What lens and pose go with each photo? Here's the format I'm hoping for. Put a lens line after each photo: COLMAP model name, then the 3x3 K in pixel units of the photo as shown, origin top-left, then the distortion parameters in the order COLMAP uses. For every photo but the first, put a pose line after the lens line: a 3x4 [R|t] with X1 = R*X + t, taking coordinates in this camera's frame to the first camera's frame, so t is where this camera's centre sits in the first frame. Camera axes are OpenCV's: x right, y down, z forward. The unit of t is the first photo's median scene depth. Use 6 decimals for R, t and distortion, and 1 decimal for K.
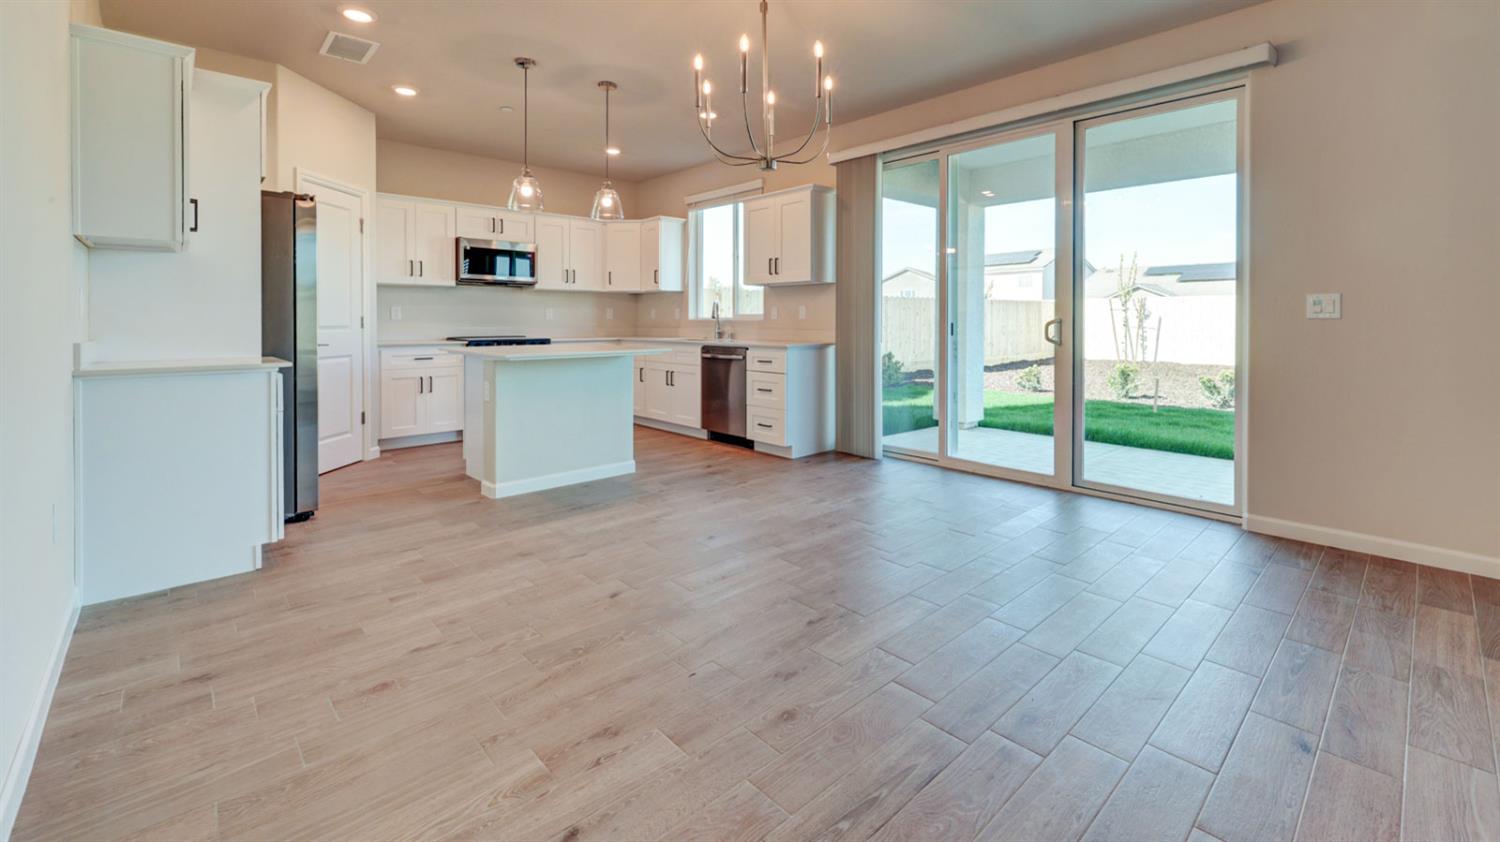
lens RADIAL K [[634.9, 0, 755.3], [0, 634.9, 340.2], [0, 0, 1]] dist [-0.000293, -0.000326]
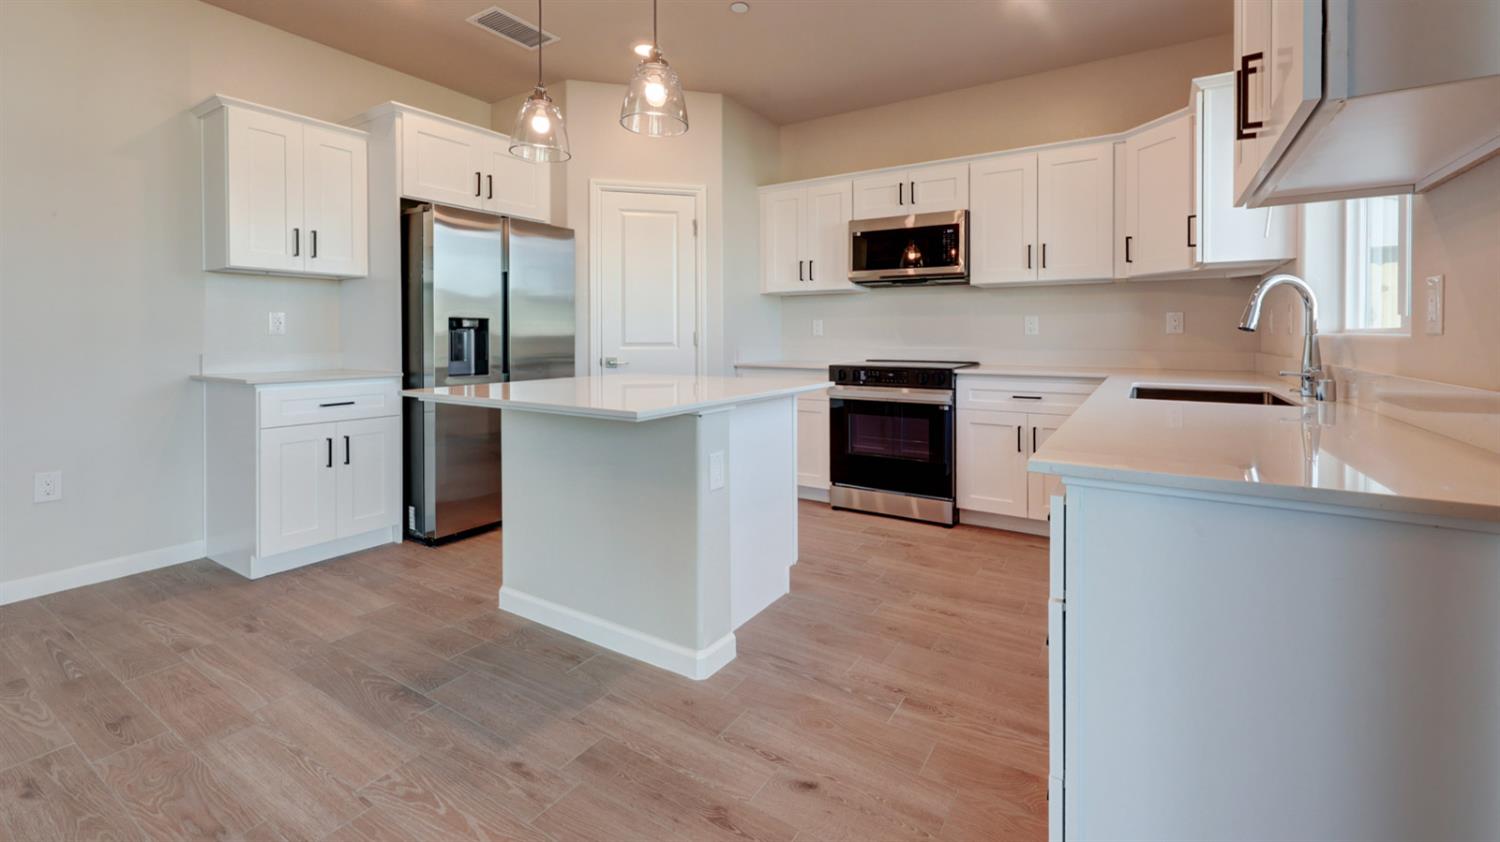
lens RADIAL K [[634.9, 0, 755.3], [0, 634.9, 340.2], [0, 0, 1]] dist [-0.000293, -0.000326]
pose [[0.261604, 0.003317, -0.965170, 0.391555], [-0.032139, 0.999469, -0.005276, -0.041630], [0.964640, 0.032399, 0.261572, 1.451924]]
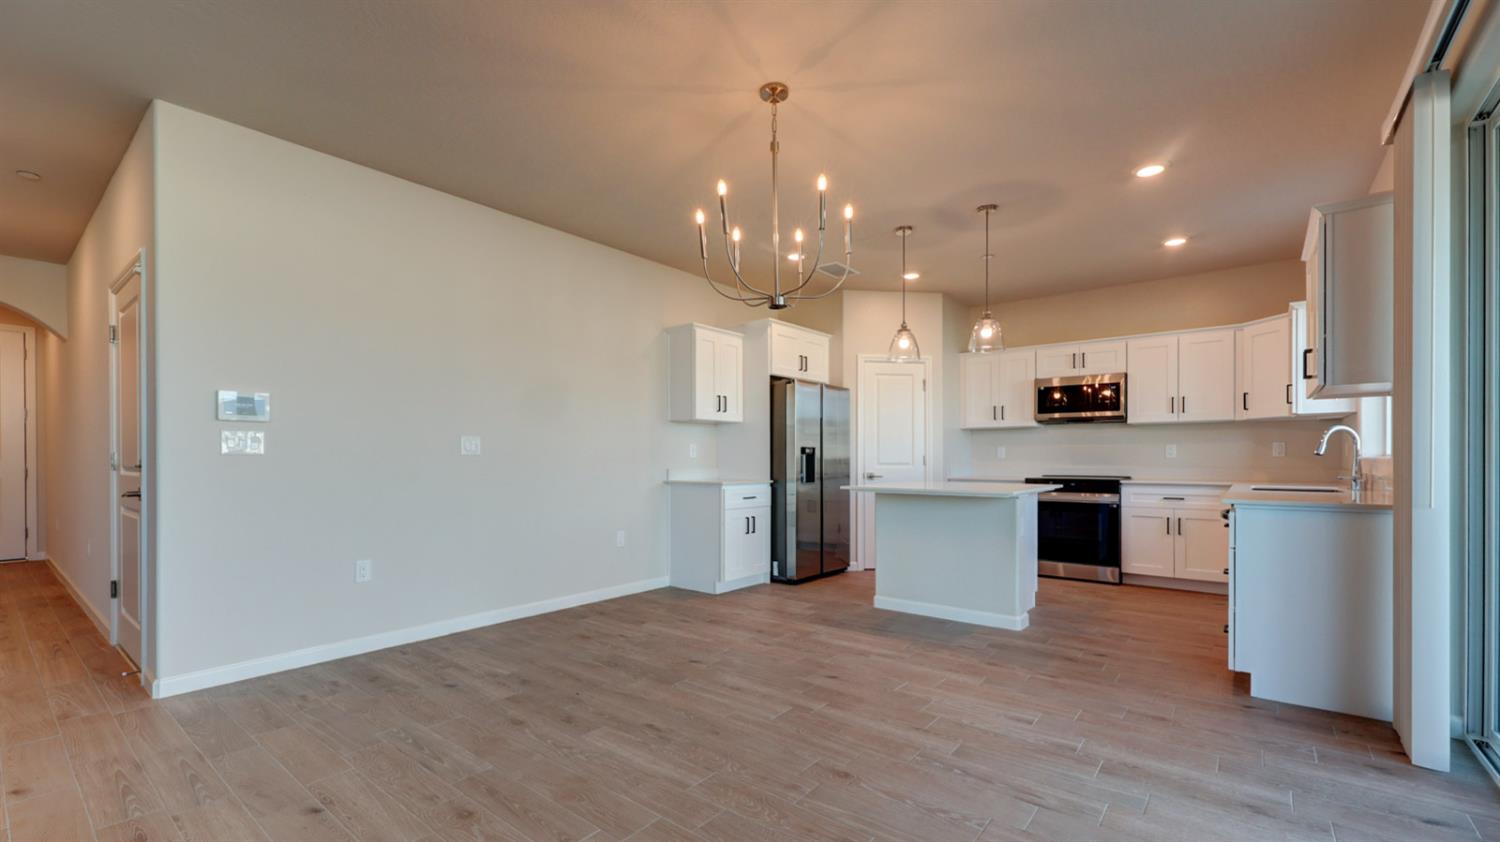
lens RADIAL K [[624.3, 0, 755.2], [0, 624.3, 460.3], [0, 0, 1]] dist [-0.000979, -0.000075]
pose [[0.146385, -0.001353, -0.989227, 0.966293], [-0.033465, 0.999420, -0.006319, -0.015032], [0.988661, 0.034029, 0.146255, 0.811543]]
